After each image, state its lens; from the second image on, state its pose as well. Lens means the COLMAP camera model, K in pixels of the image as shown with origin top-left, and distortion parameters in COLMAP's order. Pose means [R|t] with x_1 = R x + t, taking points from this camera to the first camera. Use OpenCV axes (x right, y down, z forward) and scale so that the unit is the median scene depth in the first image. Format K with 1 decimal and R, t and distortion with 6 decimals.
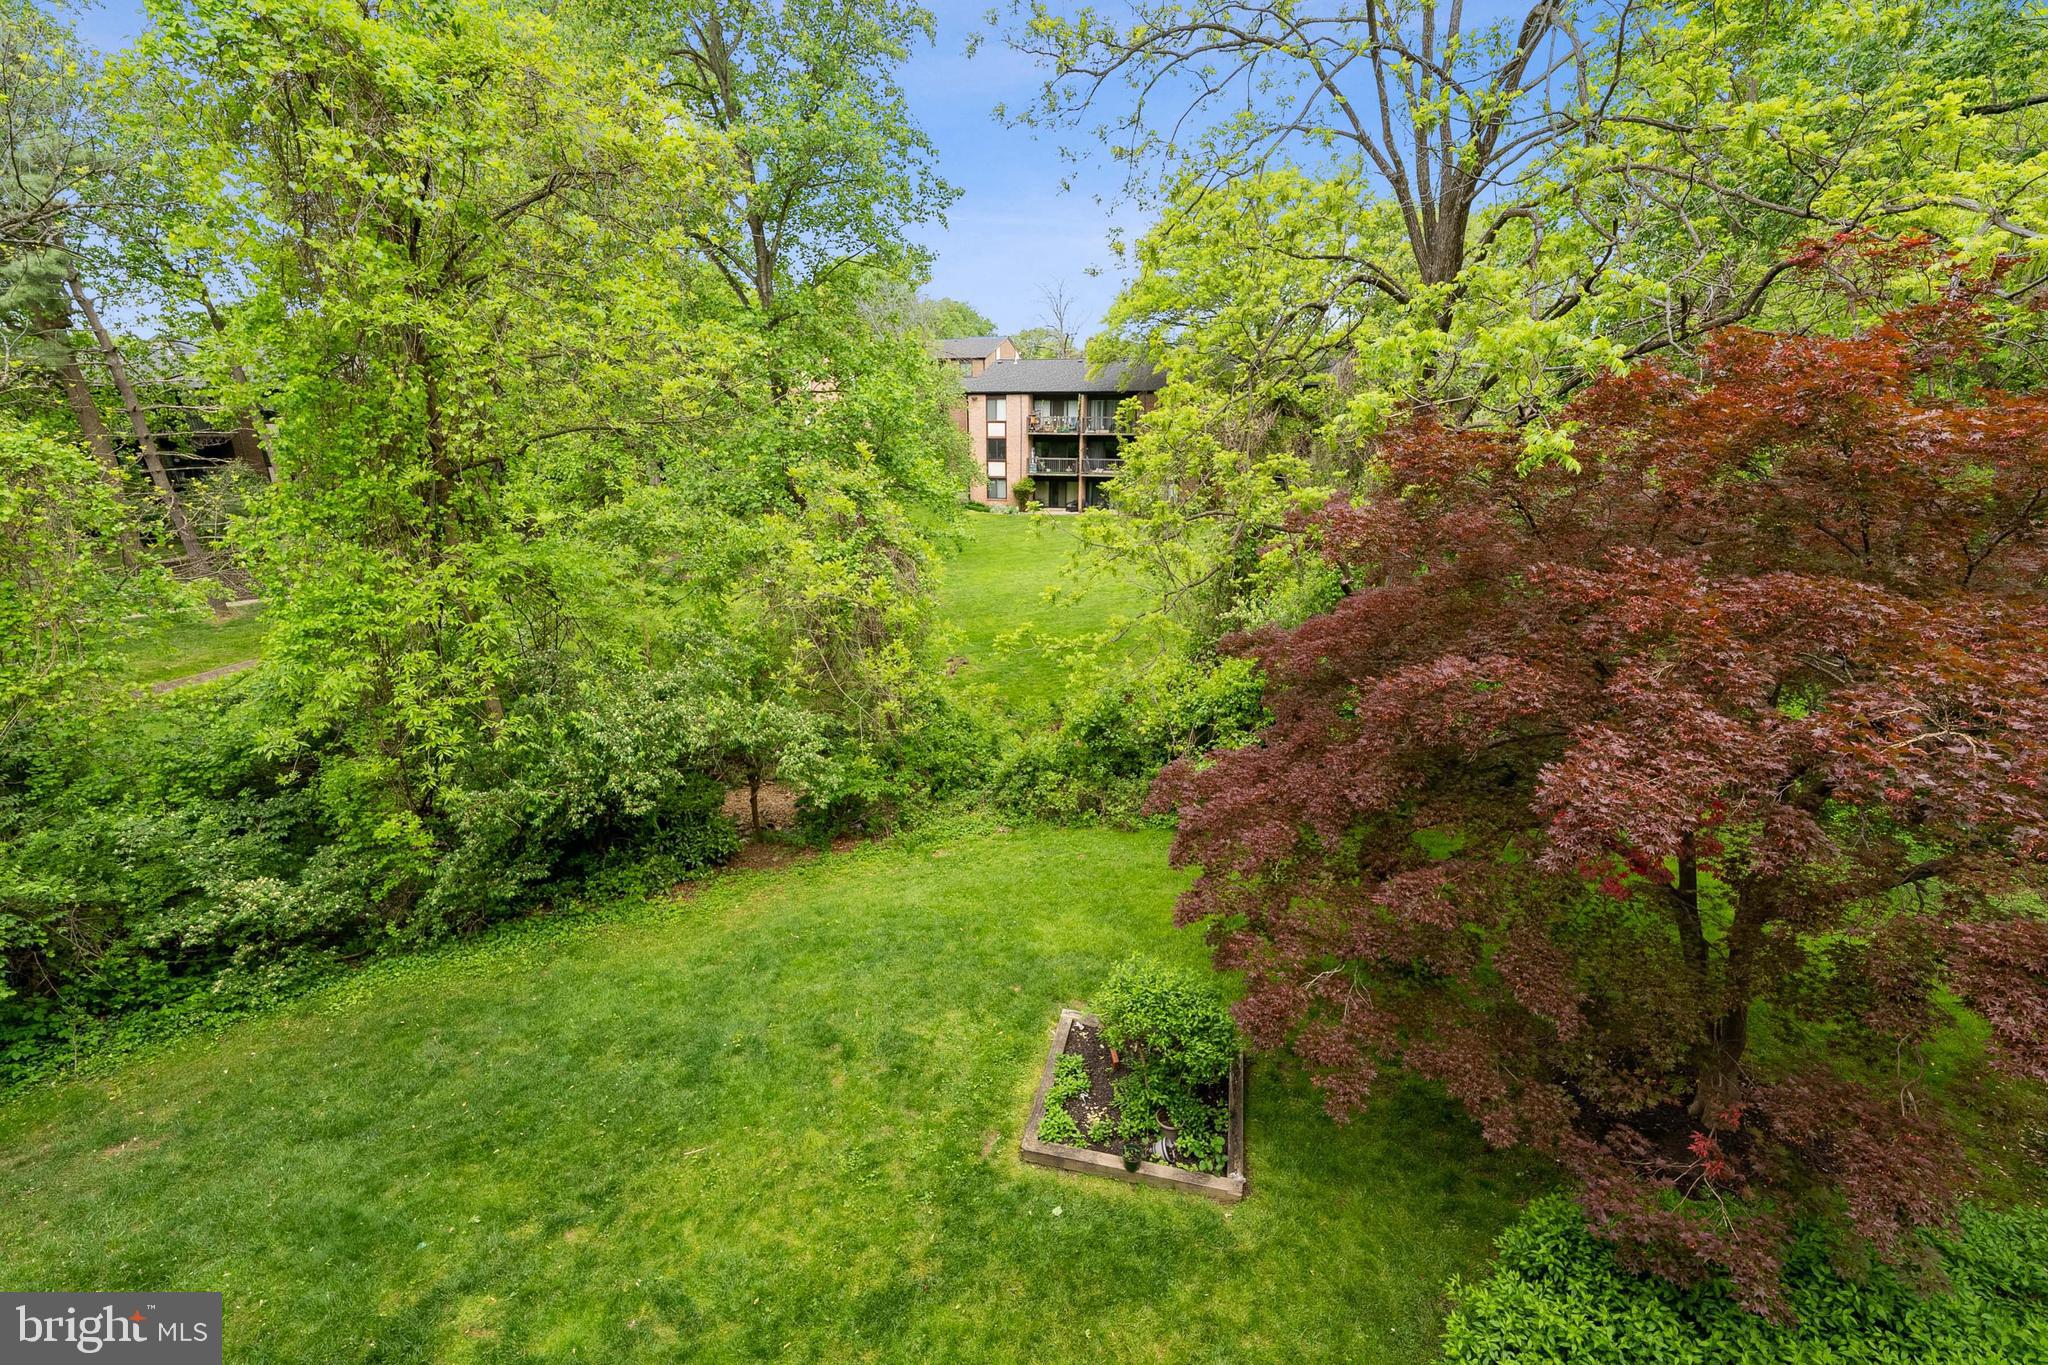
lens RADIAL K [[853.7, 0, 1018.3], [0, 853.7, 686.7], [0, 0, 1]] dist [0.000655, -0.000615]
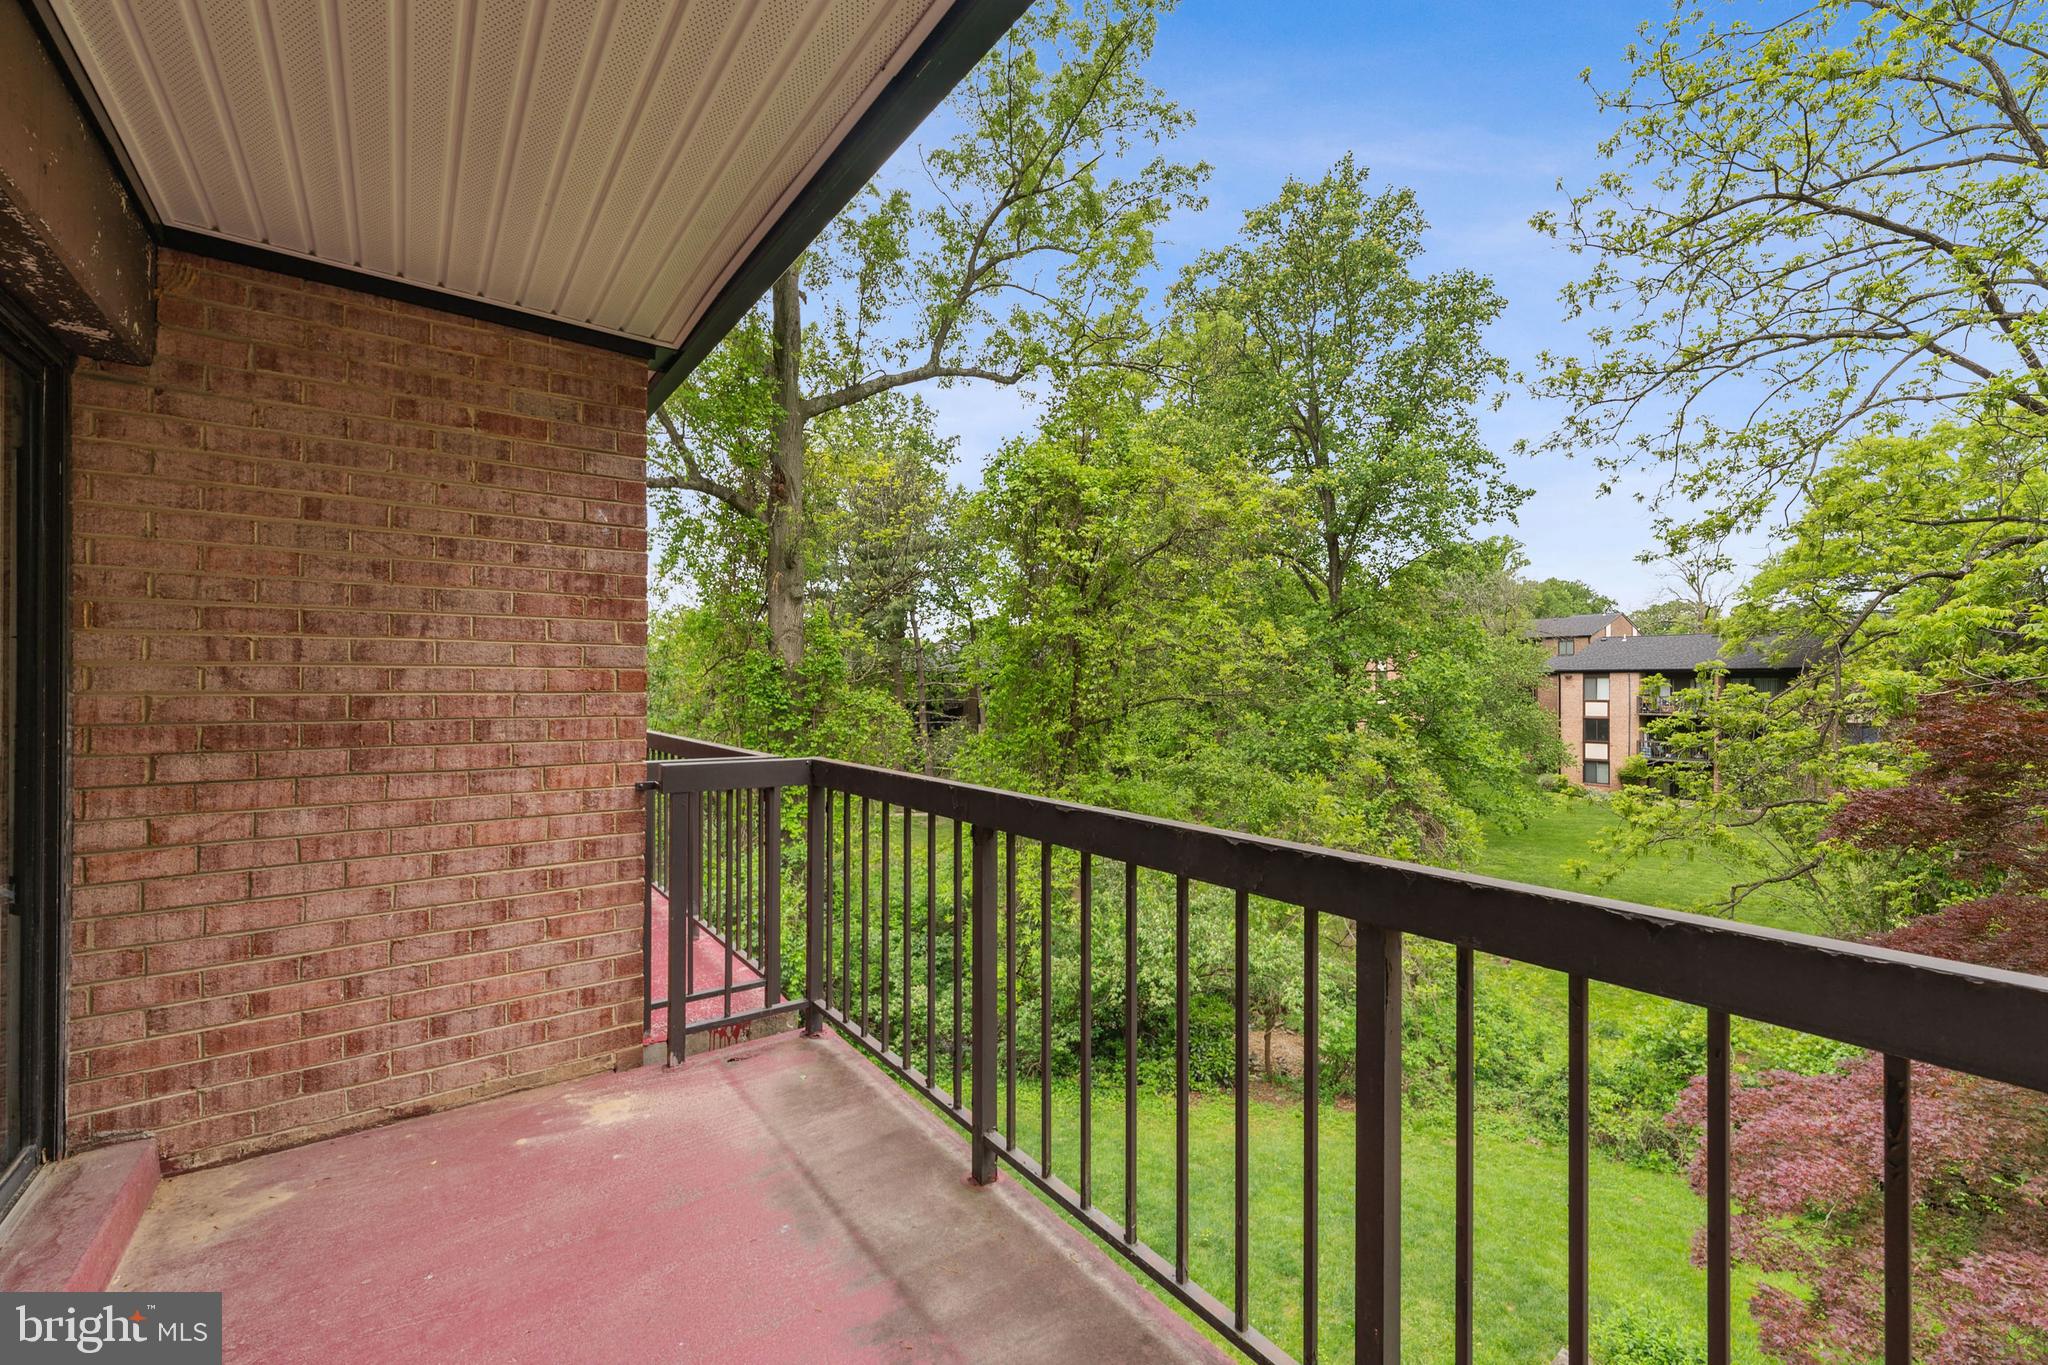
lens RADIAL K [[853.7, 0, 1018.3], [0, 853.7, 686.7], [0, 0, 1]] dist [0.000655, -0.000615]
pose [[0.792110, 0.003949, -0.610365, 0.094959], [-0.192941, 0.950326, -0.244243, 0.040413], [0.579081, 0.311232, 0.753525, -0.118136]]
